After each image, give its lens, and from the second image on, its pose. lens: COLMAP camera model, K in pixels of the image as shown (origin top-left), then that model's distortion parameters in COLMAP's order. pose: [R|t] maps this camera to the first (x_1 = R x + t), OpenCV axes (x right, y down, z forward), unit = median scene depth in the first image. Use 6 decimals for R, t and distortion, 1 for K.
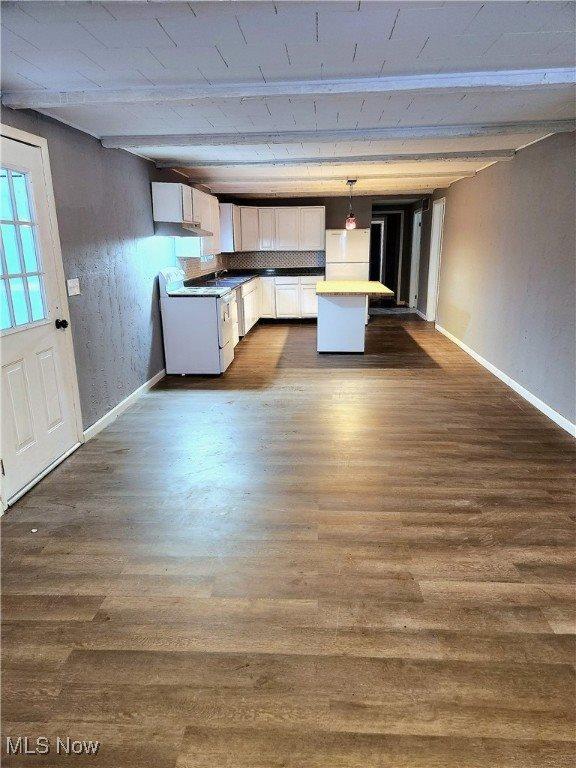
lens RADIAL K [[511.5, 0, 288.9], [0, 511.5, 387.7], [0, 0, 1]] dist [0.035377, -0.011329]
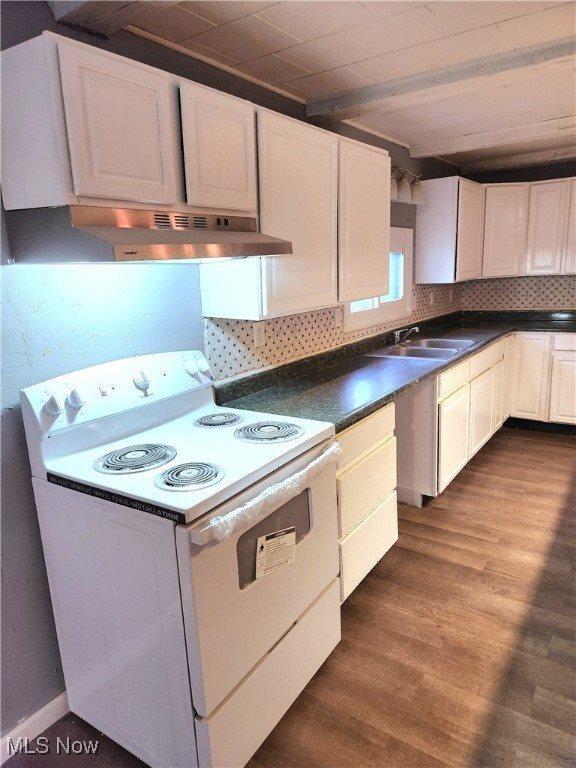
lens RADIAL K [[511.5, 0, 286.0], [0, 511.5, 387.6], [0, 0, 1]] dist [0.035377, -0.011329]
pose [[0.854538, 0.084659, -0.512442, 0.007448], [-0.100712, 0.994909, -0.003580, -0.148145], [0.509530, 0.054668, 0.858714, 0.512954]]
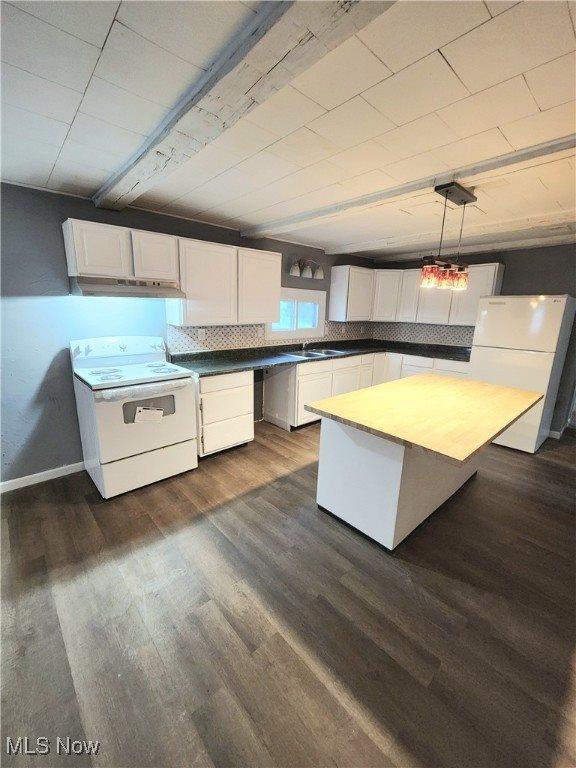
lens RADIAL K [[314.3, 0, 284.2], [0, 314.3, 379.0], [0, 0, 1]] dist [0.002166, -0.001225]
pose [[0.717919, 0.180136, -0.672416, 0.181294], [-0.219426, 0.975256, 0.026990, -0.156456], [0.660639, 0.128169, 0.739681, 0.536849]]
